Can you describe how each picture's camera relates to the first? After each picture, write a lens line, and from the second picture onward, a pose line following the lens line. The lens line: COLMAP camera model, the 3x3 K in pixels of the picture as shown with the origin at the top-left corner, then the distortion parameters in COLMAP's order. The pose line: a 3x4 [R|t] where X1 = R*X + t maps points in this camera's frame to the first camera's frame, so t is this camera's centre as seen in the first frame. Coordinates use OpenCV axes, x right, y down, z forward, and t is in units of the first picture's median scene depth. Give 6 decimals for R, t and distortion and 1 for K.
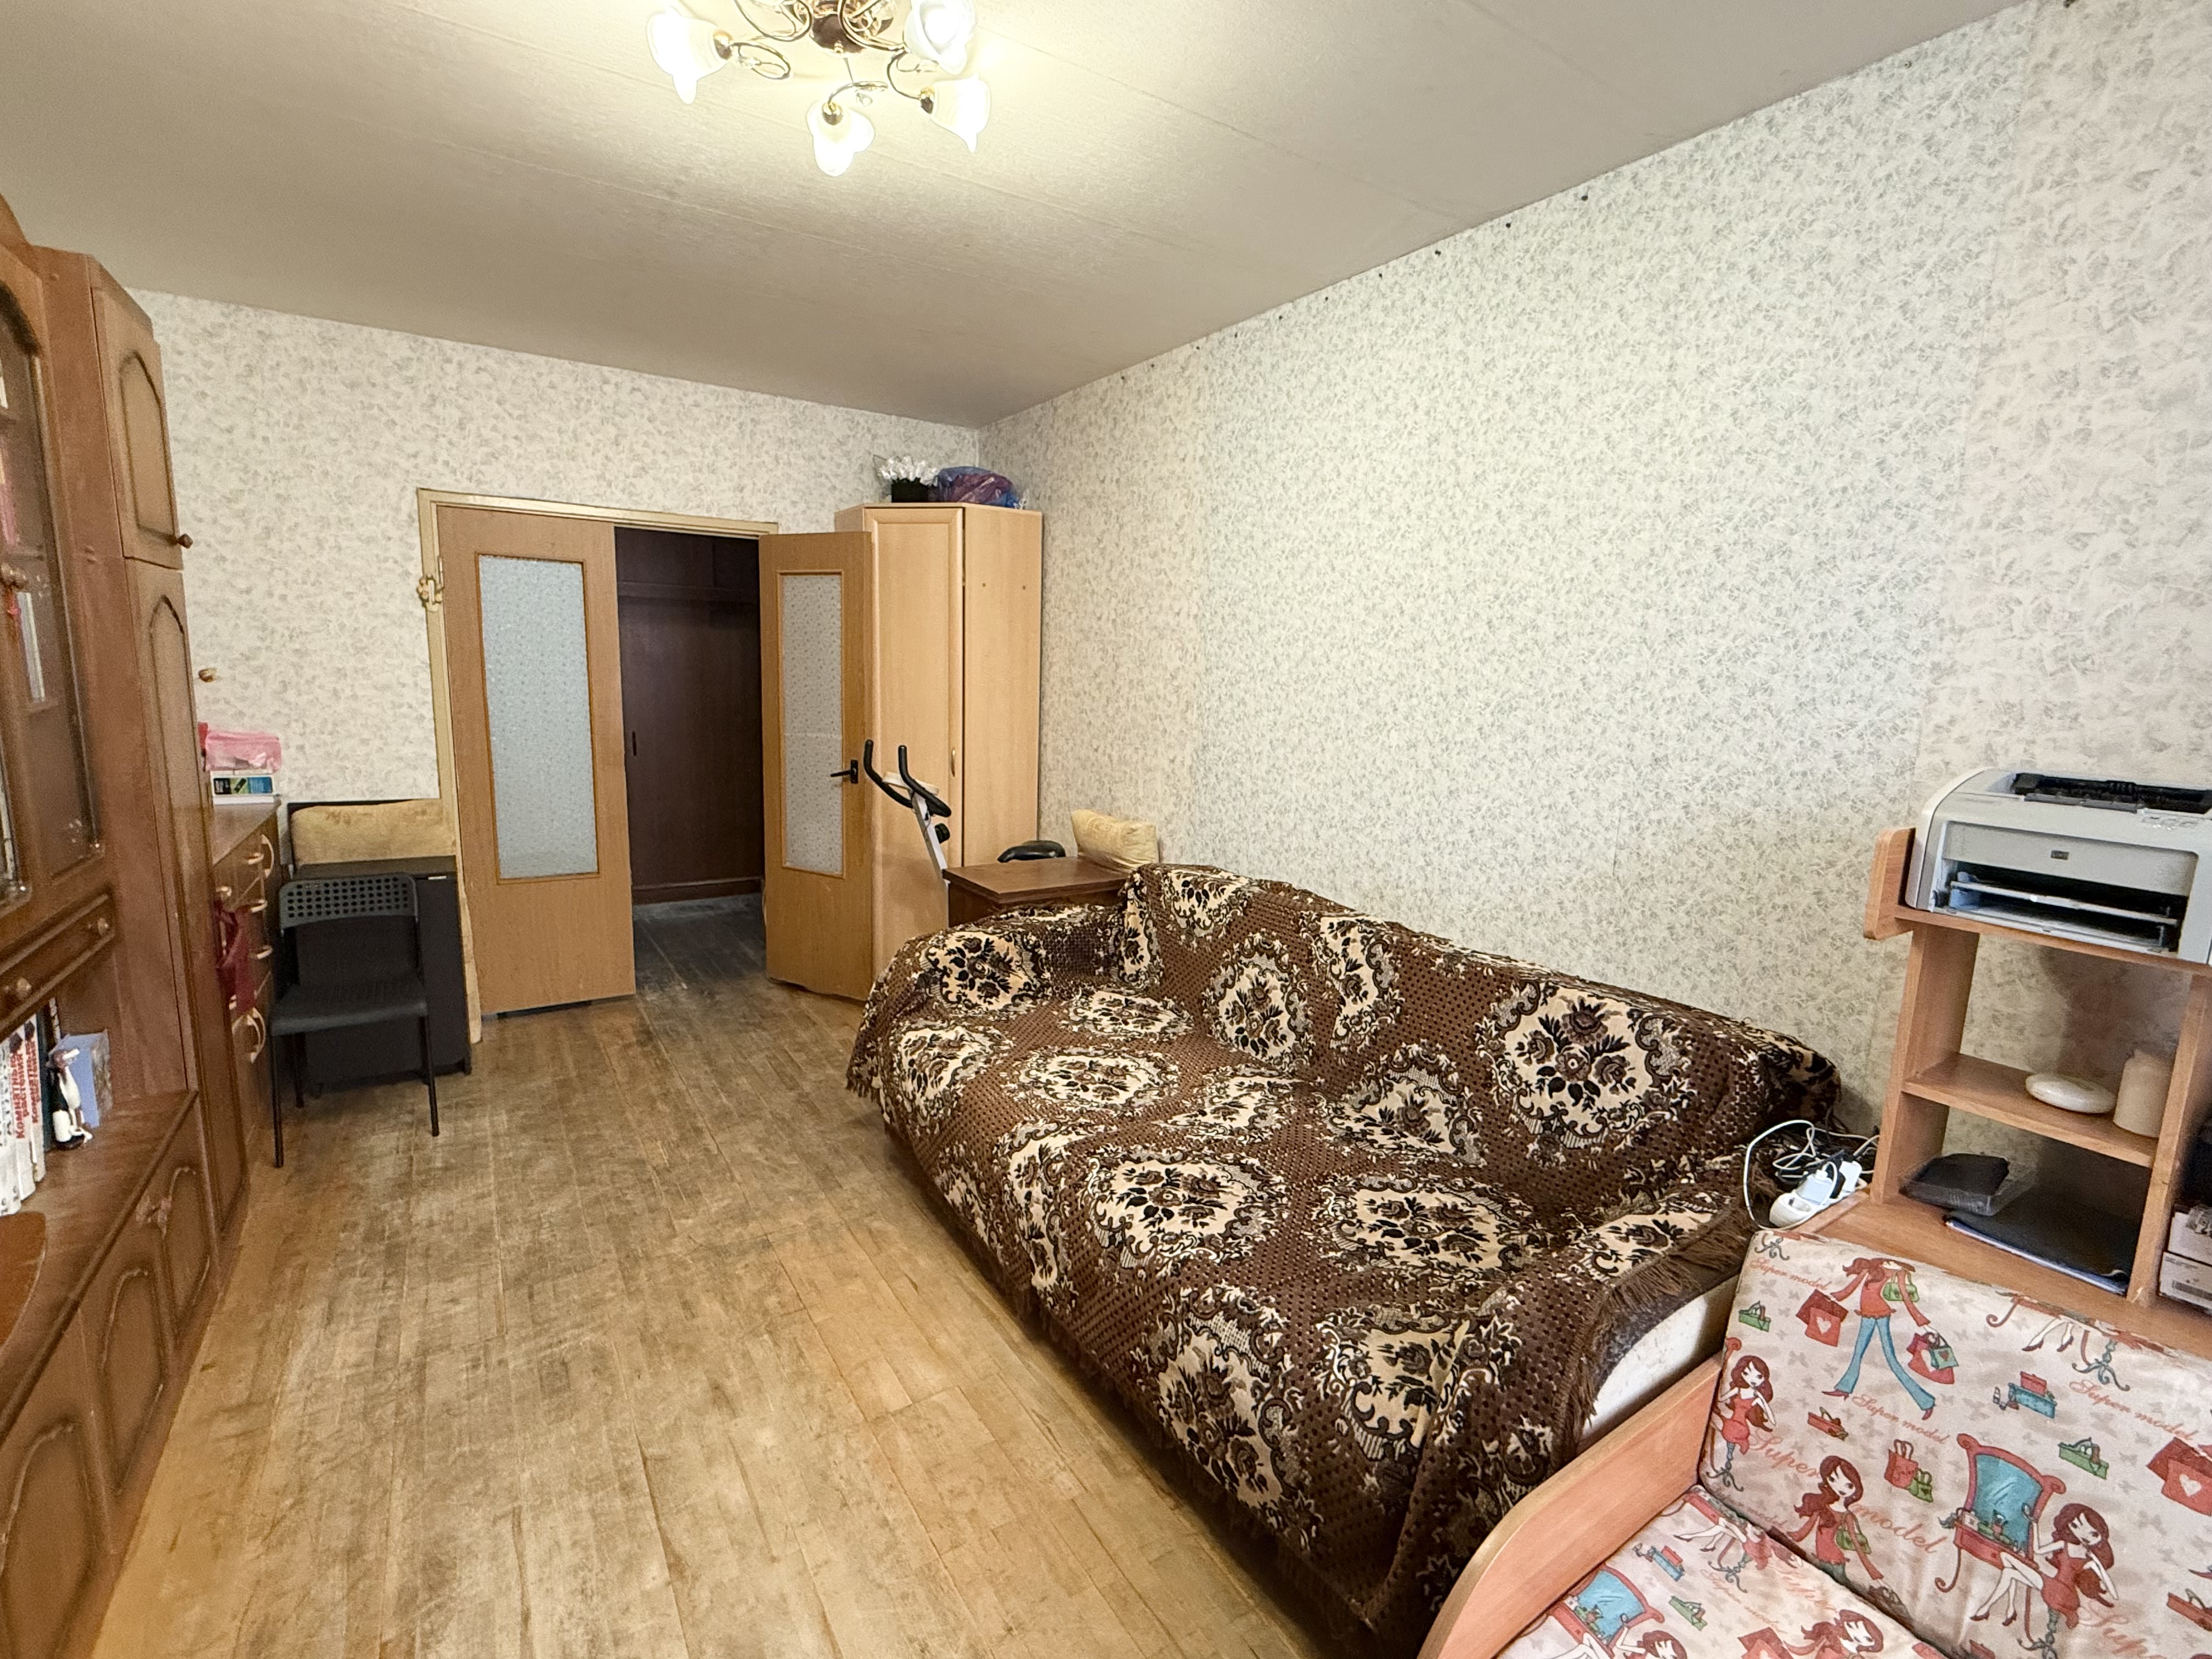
lens RADIAL K [[976.7, 0, 1096.9], [0, 976.7, 831.0], [0, 0, 1]] dist [-0.001311, -0.000358]
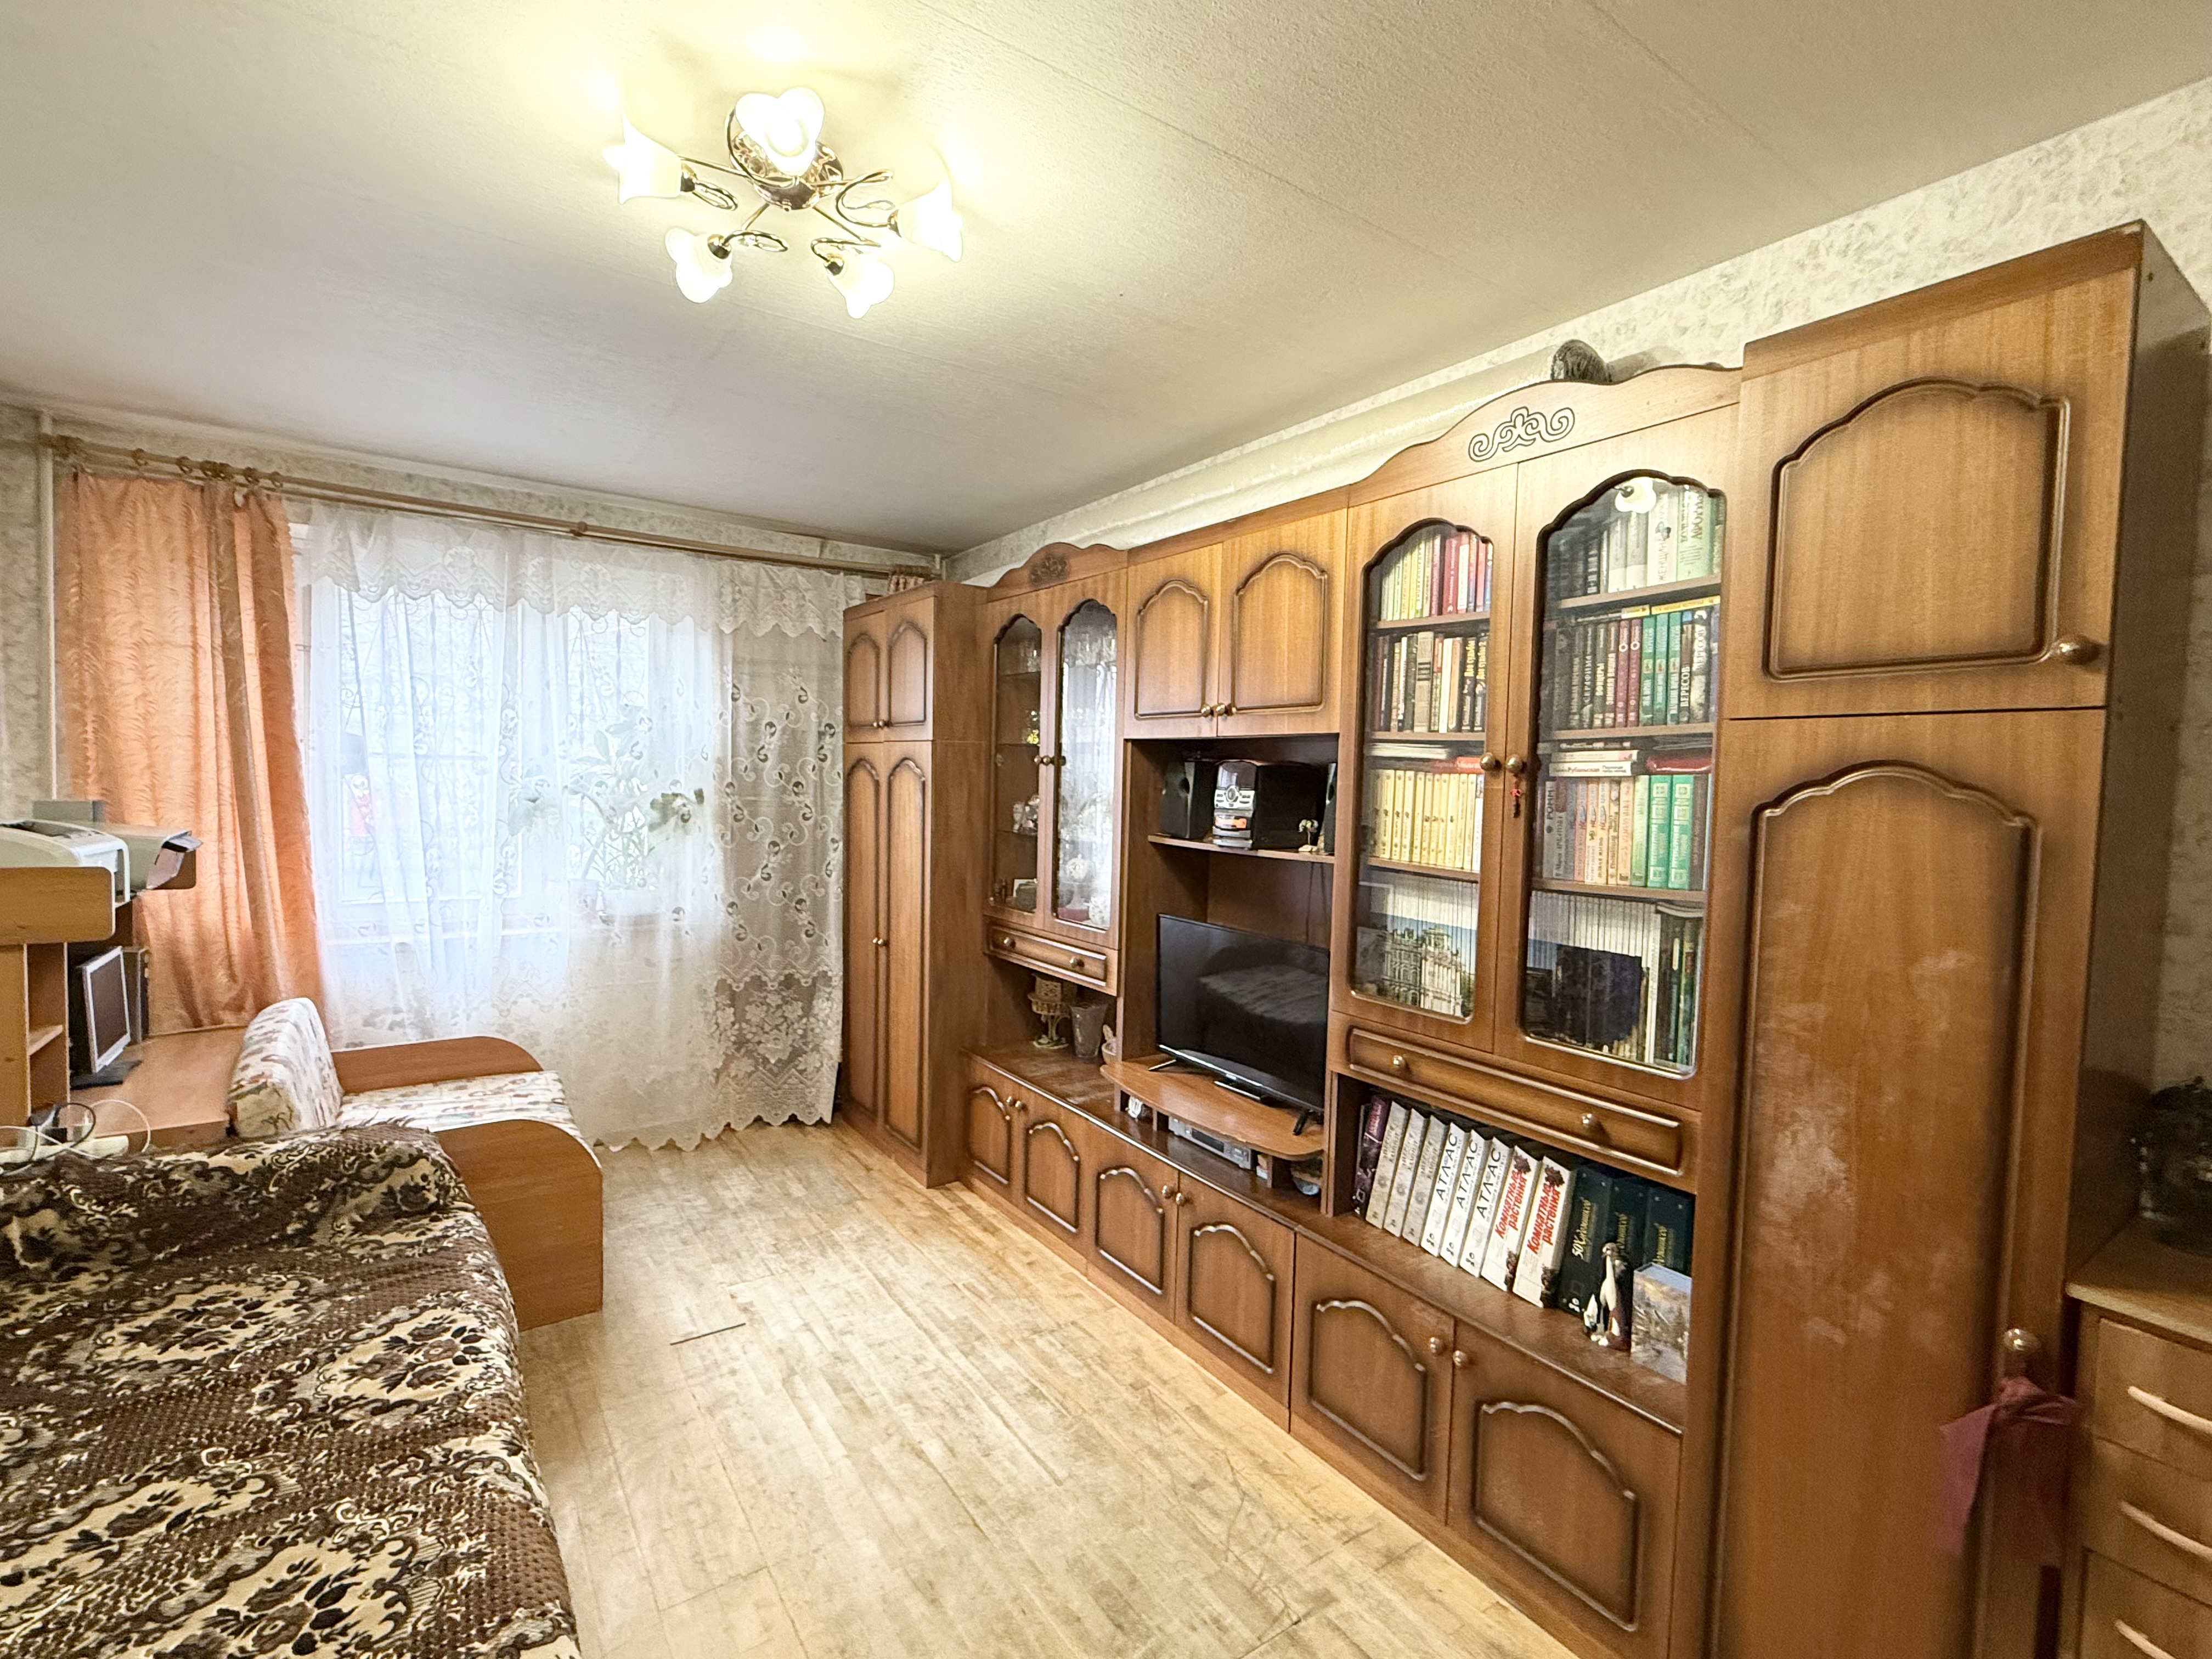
lens RADIAL K [[976.7, 0, 1096.9], [0, 976.7, 831.0], [0, 0, 1]] dist [-0.001311, -0.000358]
pose [[-0.998008, -0.050121, -0.038314, -0.450778], [-0.057207, 0.975011, 0.214663, -0.312539], [0.026597, 0.216428, -0.975936, 1.658604]]
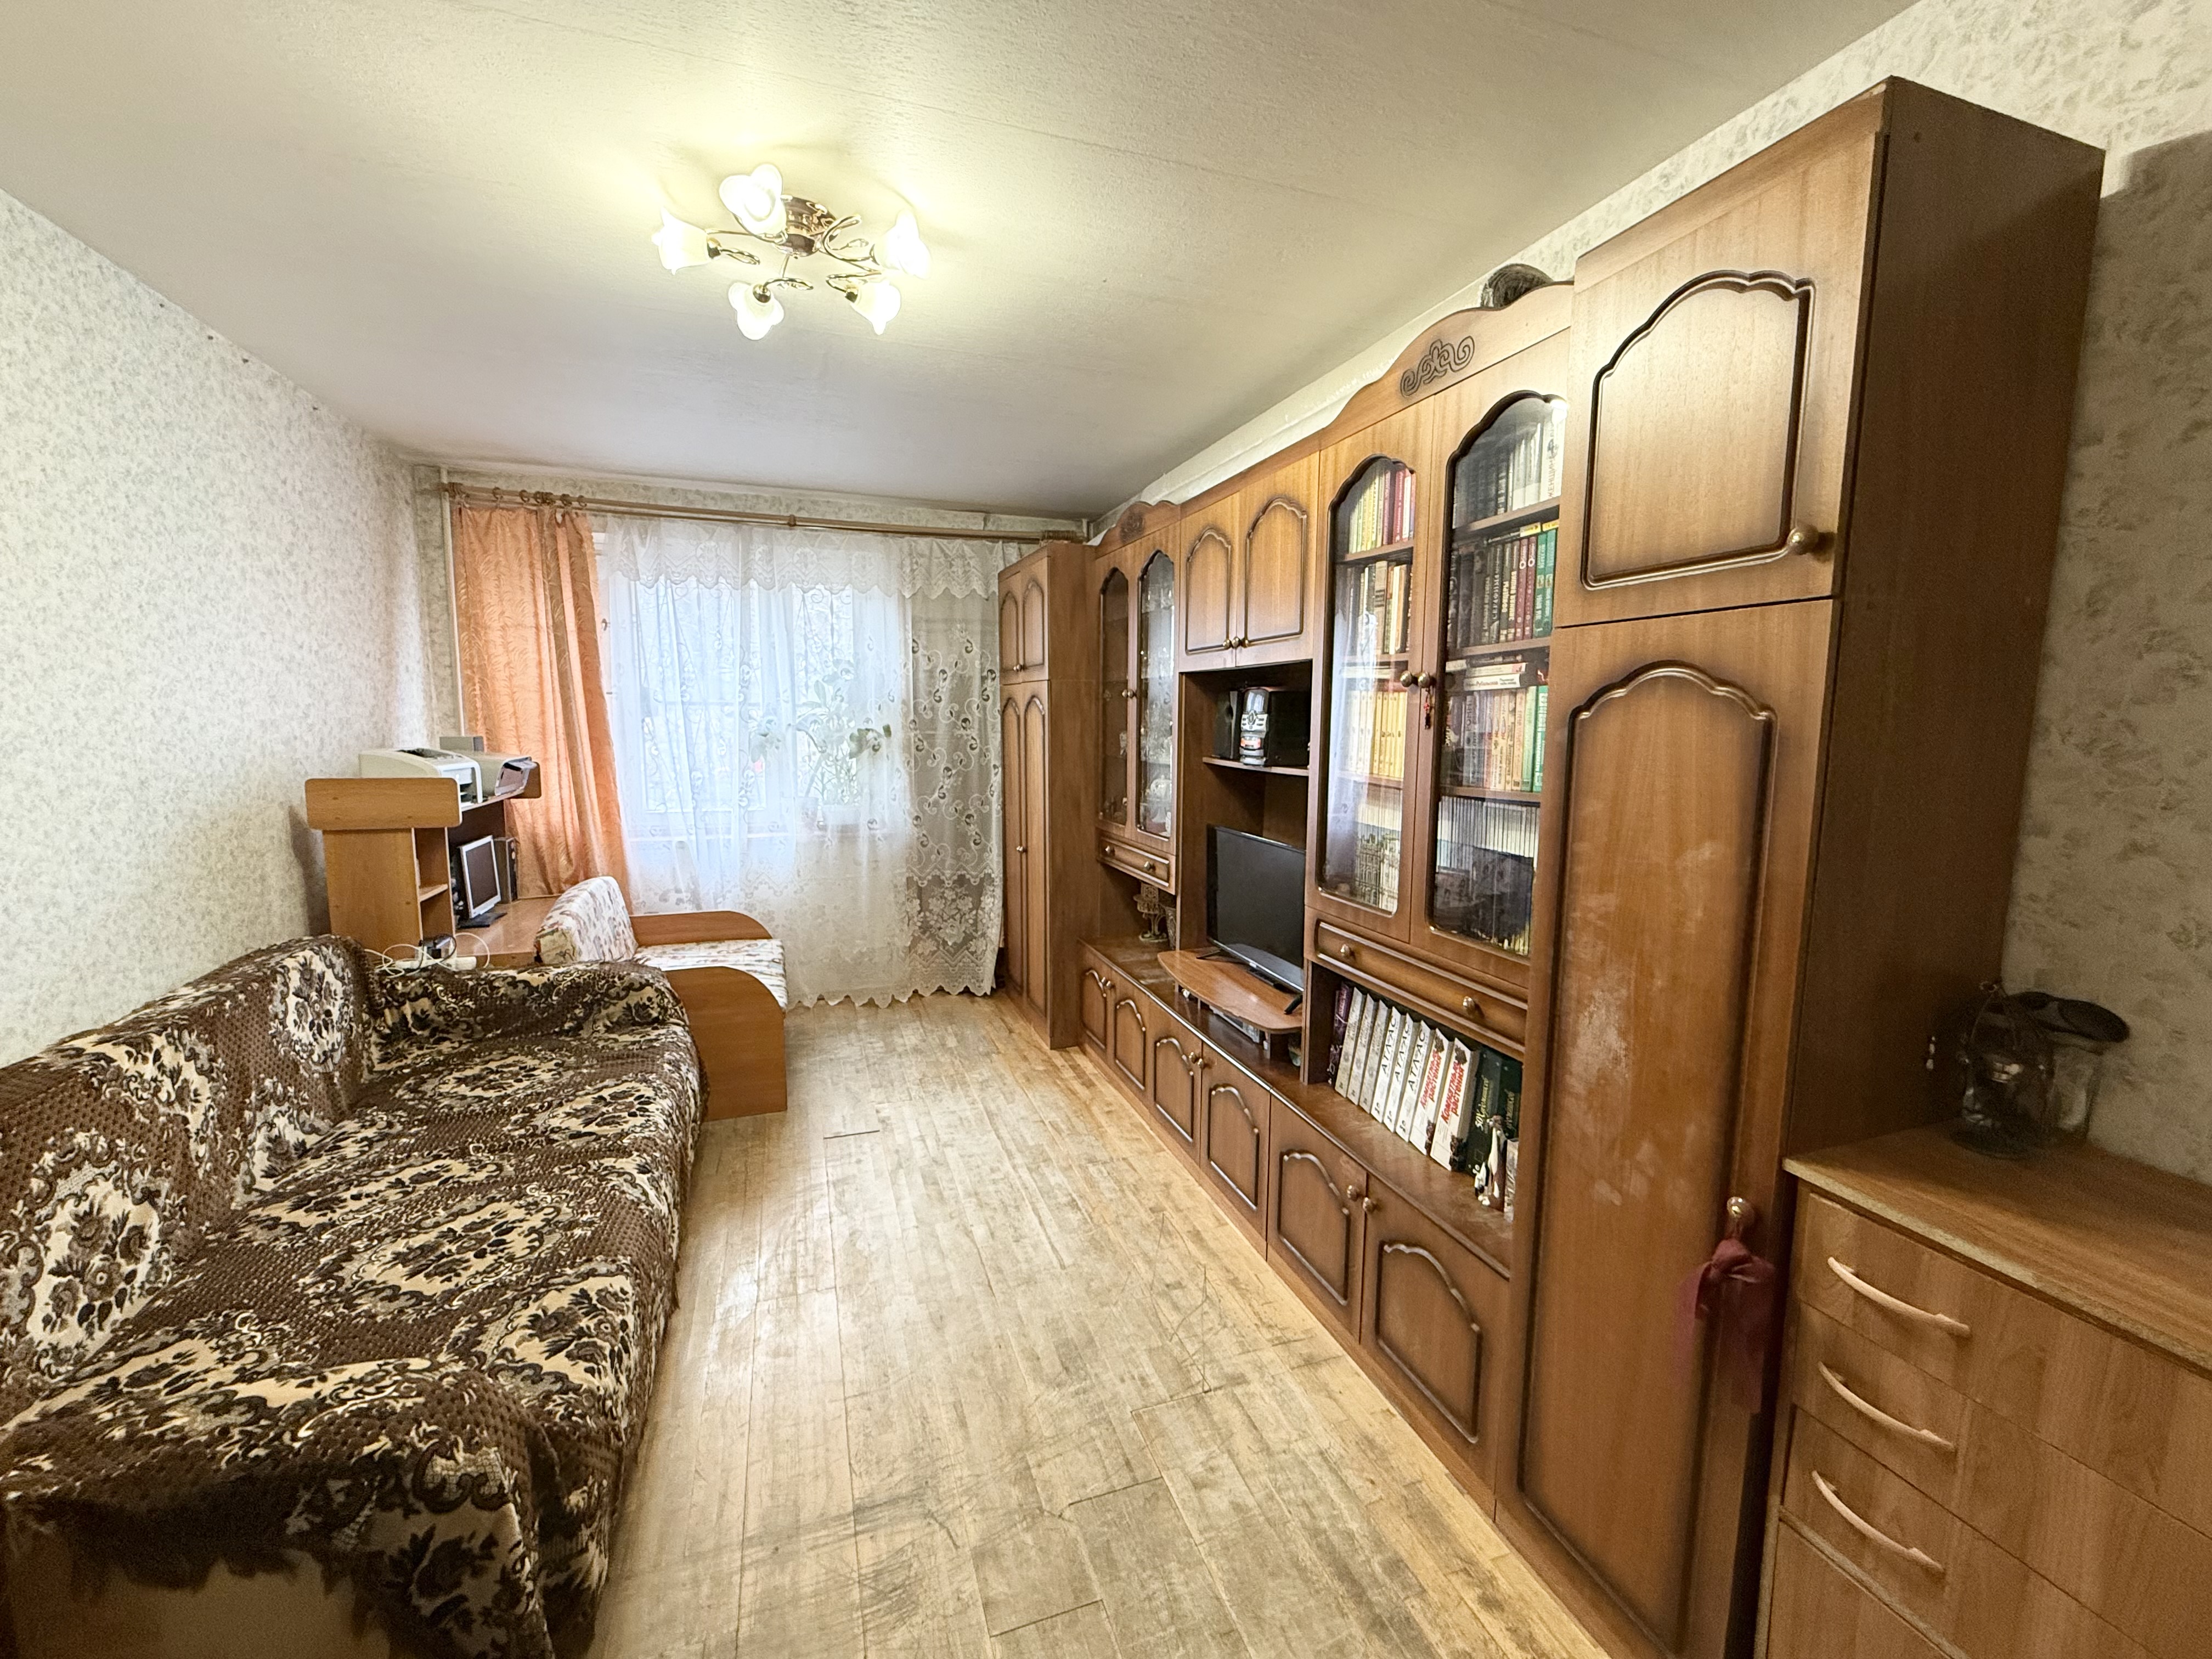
lens RADIAL K [[877.9, 0, 1106.5], [0, 877.9, 826.7], [0, 0, 1]] dist [-0.001863, -0.000159]
pose [[-0.973883, -0.062053, 0.218409, -0.753435], [0.003115, 0.958188, 0.286123, -0.313327], [-0.227031, 0.279331, -0.932969, 1.711682]]
